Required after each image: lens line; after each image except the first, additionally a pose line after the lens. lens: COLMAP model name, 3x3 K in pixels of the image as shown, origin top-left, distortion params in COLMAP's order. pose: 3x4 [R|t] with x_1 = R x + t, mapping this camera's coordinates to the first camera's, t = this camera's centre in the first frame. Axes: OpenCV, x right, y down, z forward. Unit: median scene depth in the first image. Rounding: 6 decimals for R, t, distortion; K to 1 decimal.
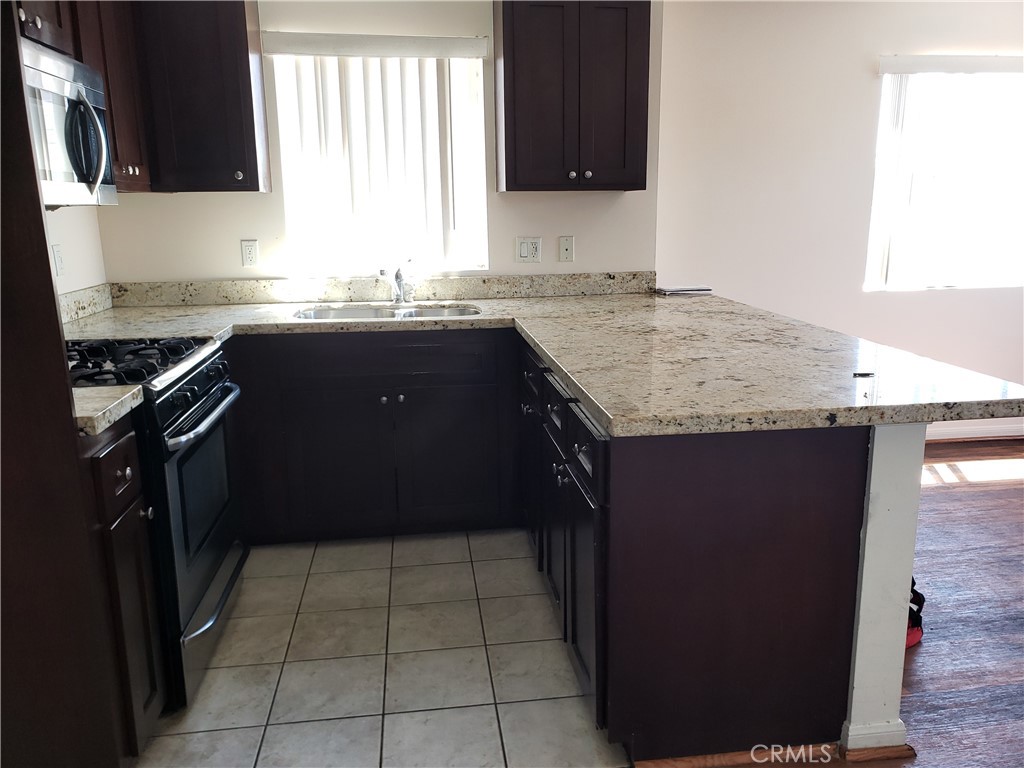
lens RADIAL K [[792.8, 0, 530.7], [0, 792.8, 398.3], [0, 0, 1]] dist [0.032717, -0.021624]
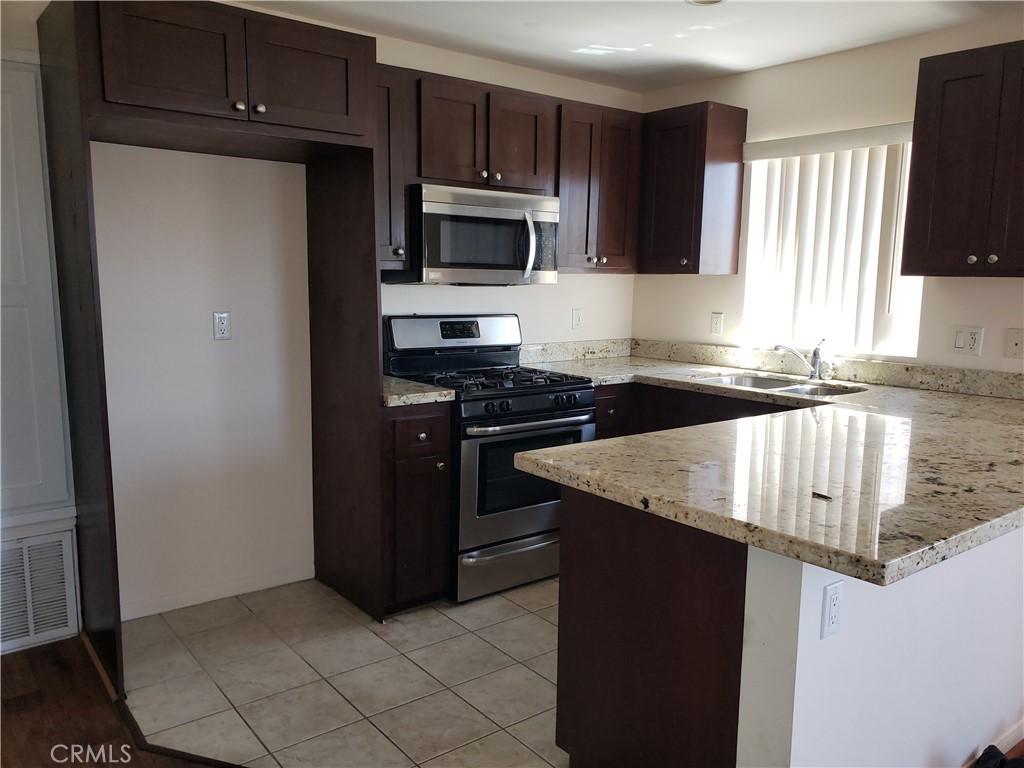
lens RADIAL K [[792.8, 0, 514.7], [0, 792.8, 394.0], [0, 0, 1]] dist [0.032717, -0.021624]
pose [[0.484199, 0.140997, -0.863523, 0.548622], [-0.221508, 0.974533, 0.034918, -0.051714], [0.846455, 0.174370, 0.503100, 0.152666]]
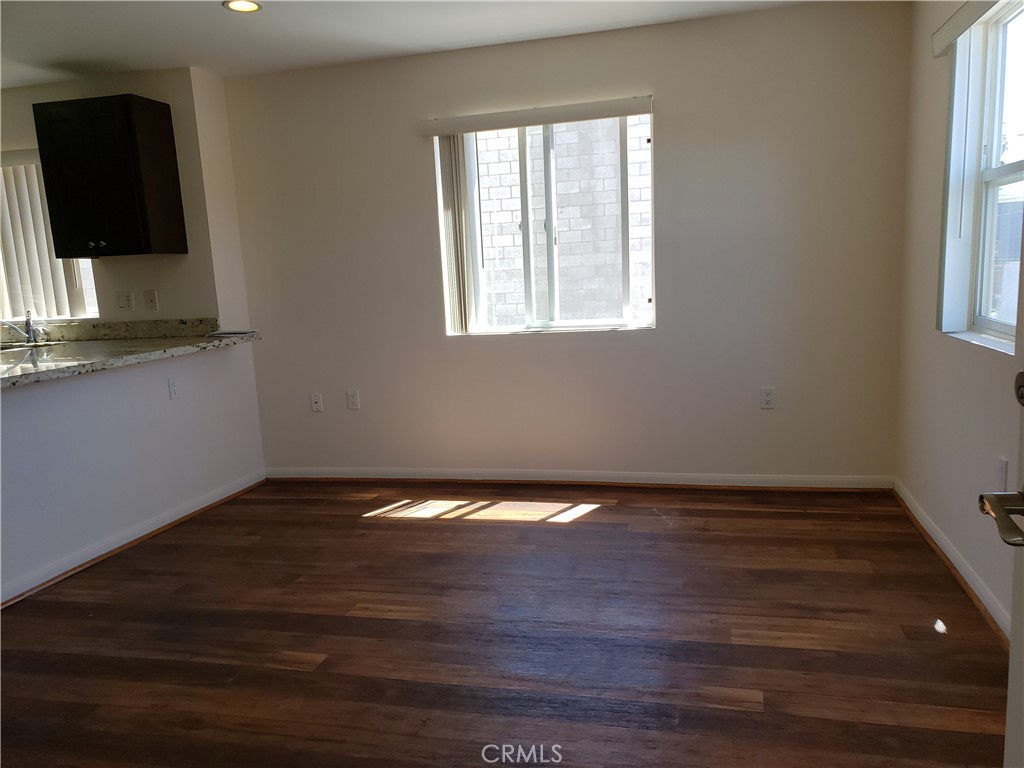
lens RADIAL K [[792.8, 0, 505.7], [0, 792.8, 406.5], [0, 0, 1]] dist [0.032717, -0.021624]
pose [[0.924040, 0.029951, -0.381120, 1.090101], [-0.049472, 0.997912, -0.041524, 0.001938], [0.379081, 0.057224, 0.923593, 0.071323]]
